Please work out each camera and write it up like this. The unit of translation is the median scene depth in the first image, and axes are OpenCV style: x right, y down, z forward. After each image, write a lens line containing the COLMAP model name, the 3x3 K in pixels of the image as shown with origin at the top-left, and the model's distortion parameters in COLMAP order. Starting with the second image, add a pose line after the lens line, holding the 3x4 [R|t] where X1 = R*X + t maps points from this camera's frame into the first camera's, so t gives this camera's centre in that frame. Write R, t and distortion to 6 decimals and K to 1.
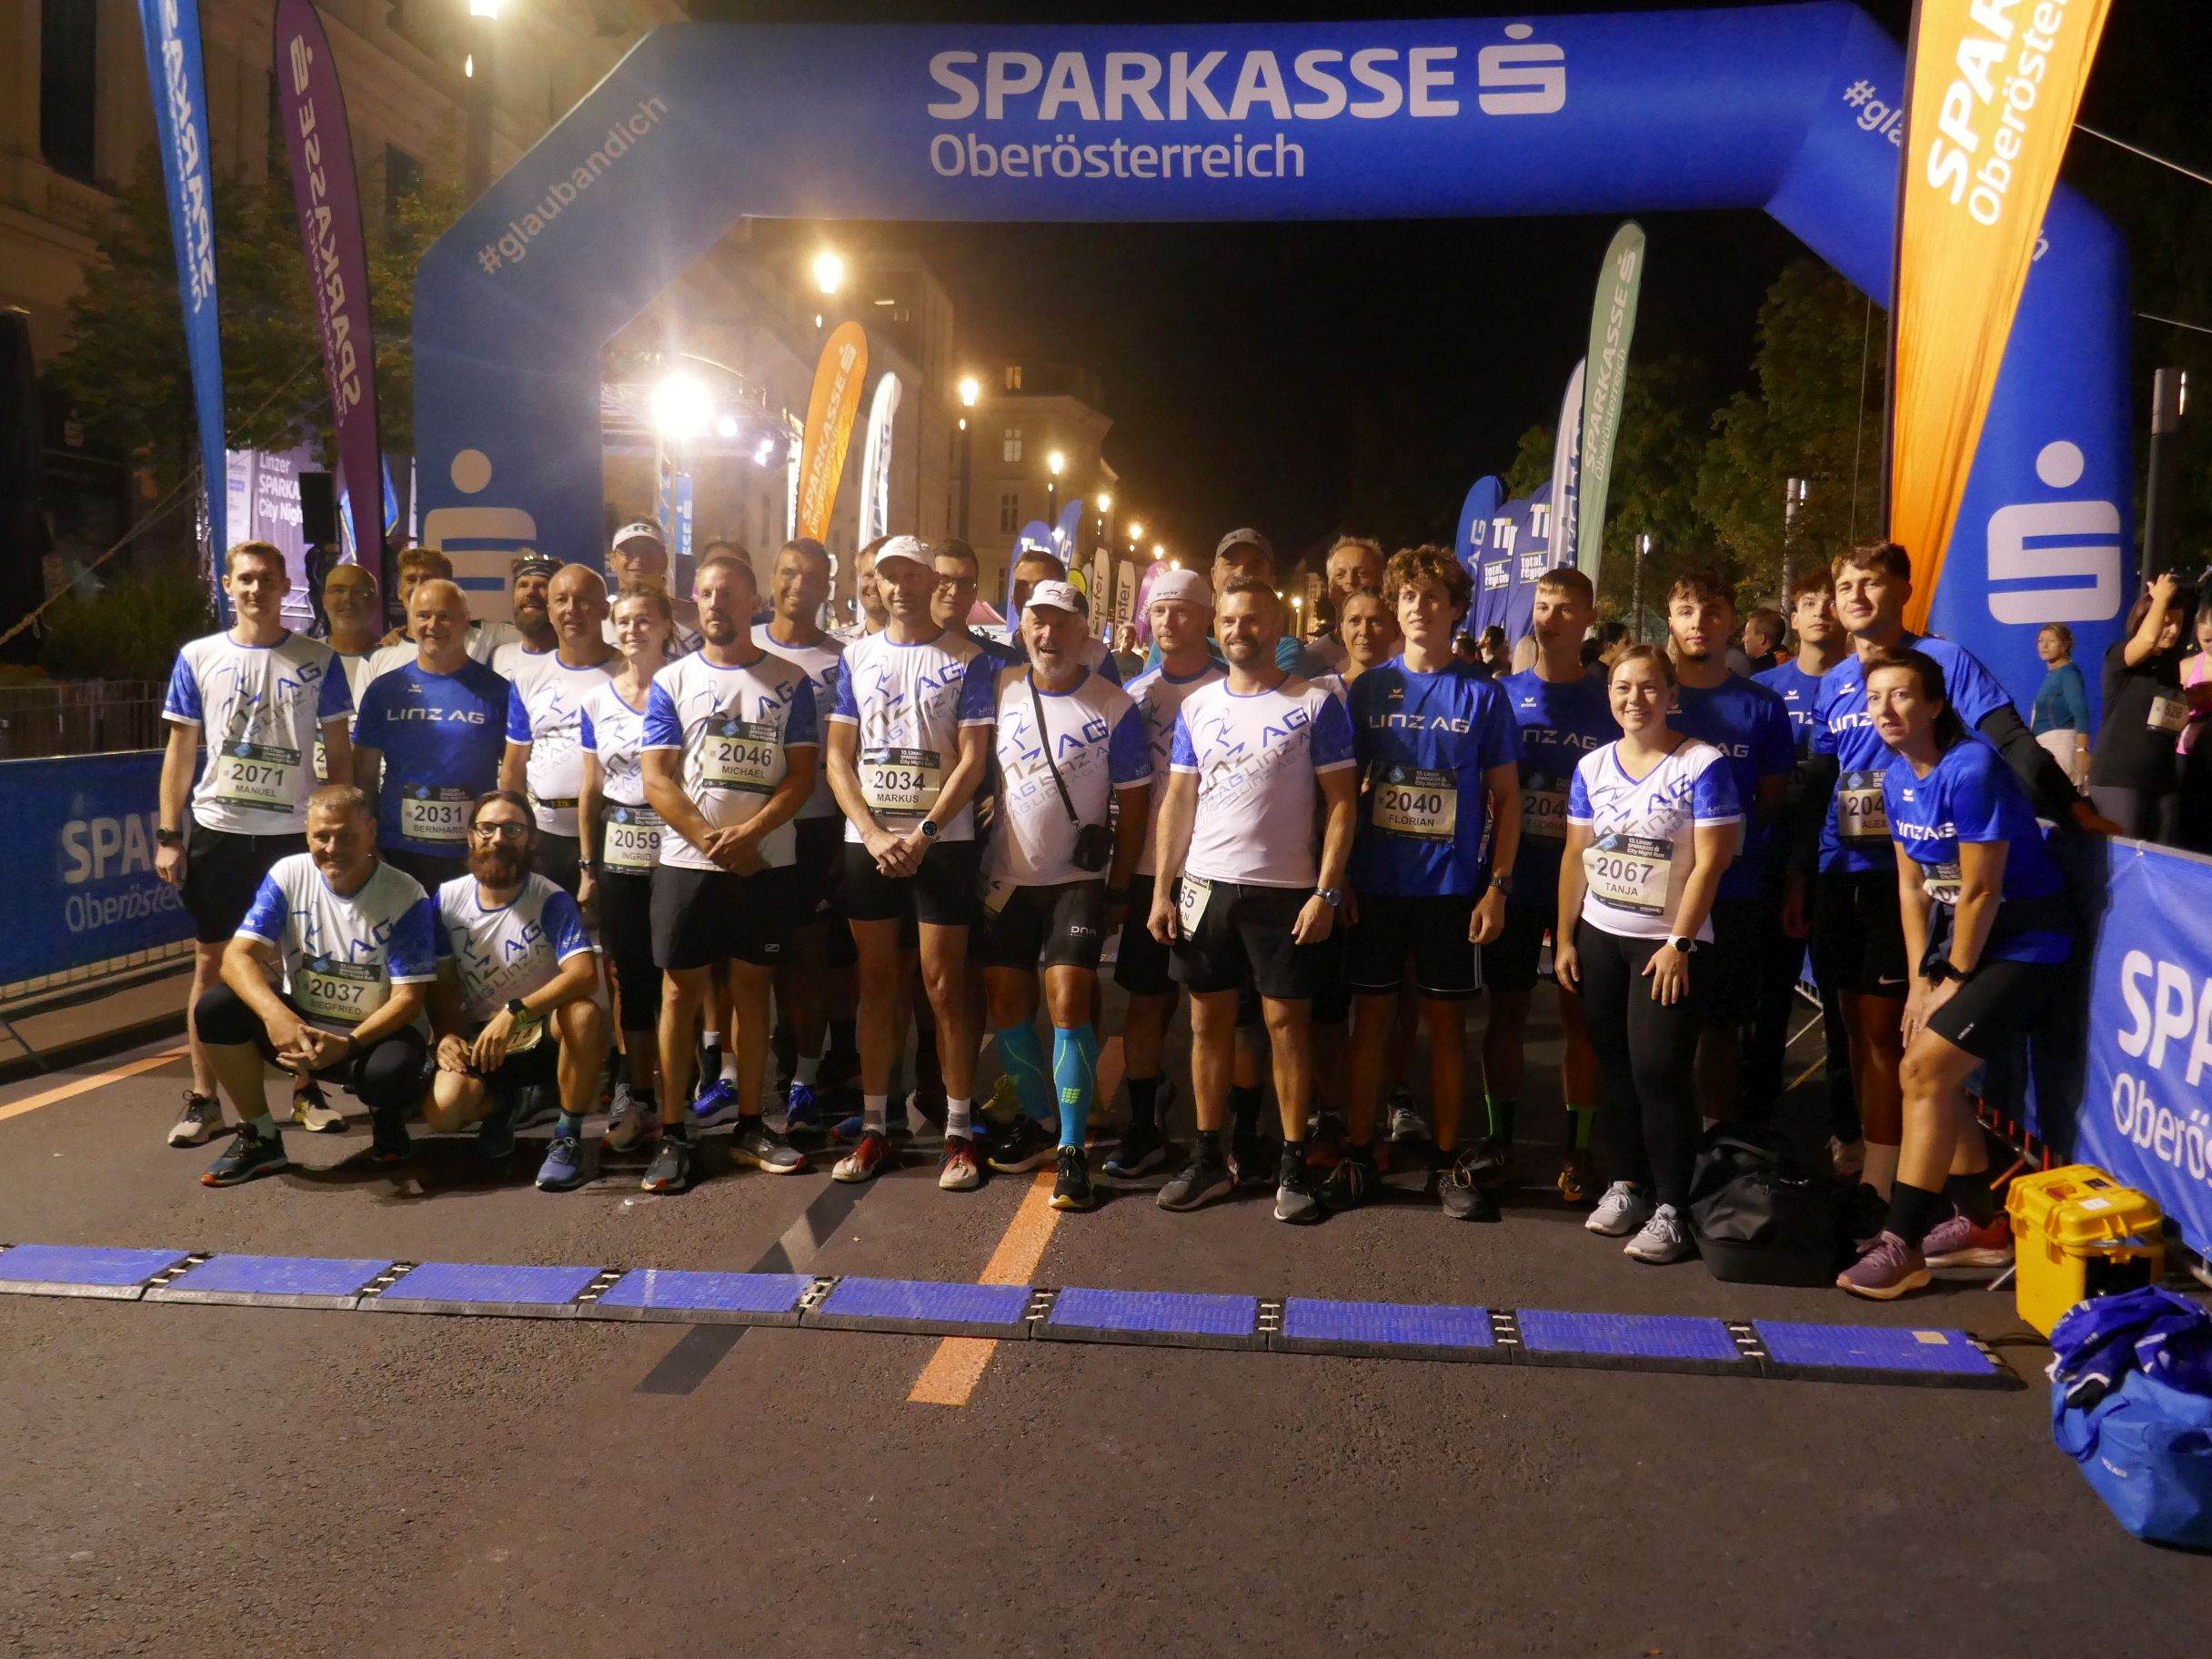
lens RADIAL K [[1998.6, 0, 1071.4], [0, 1998.6, 832.5], [0, 0, 1]] dist [-0.022503, 0.014700]
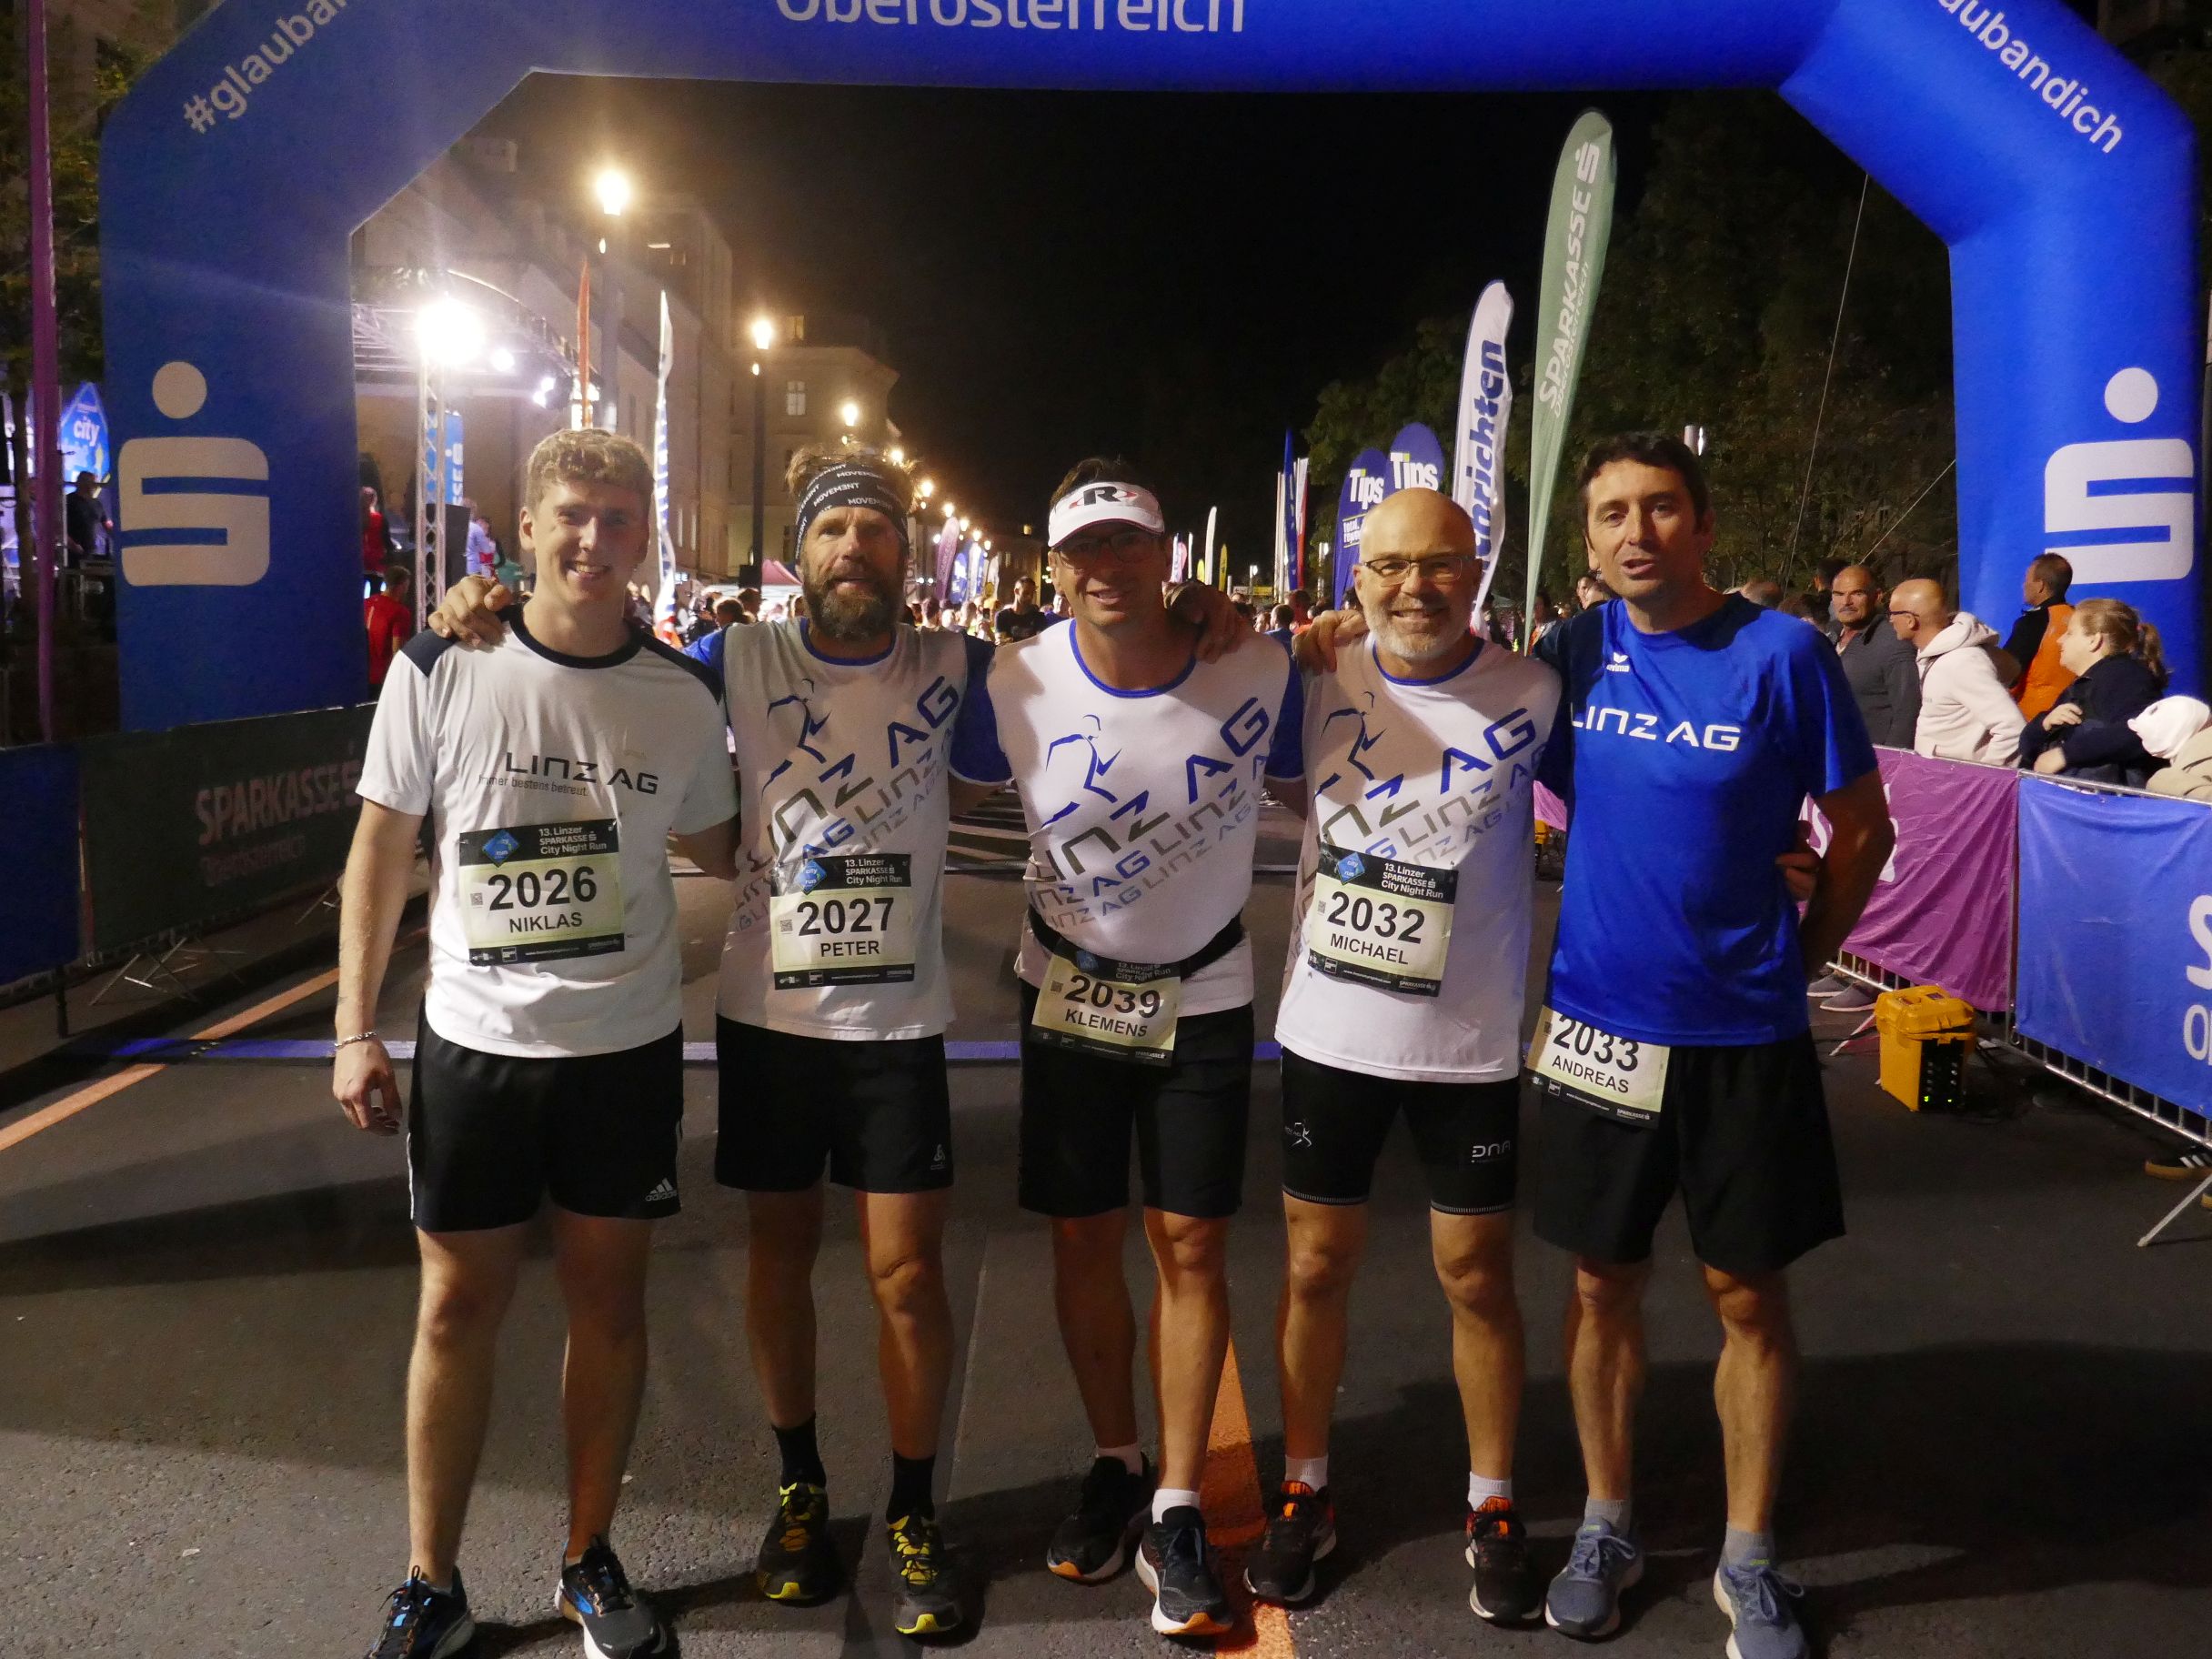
lens RADIAL K [[1998.6, 0, 1071.4], [0, 1998.6, 832.5], [0, 0, 1]] dist [-0.022503, 0.014700]
pose [[0.993885, -0.015592, 0.109316, -0.047188], [0.013409, 0.999696, 0.020683, -0.022370], [-0.109606, -0.019091, 0.993792, 0.203313]]
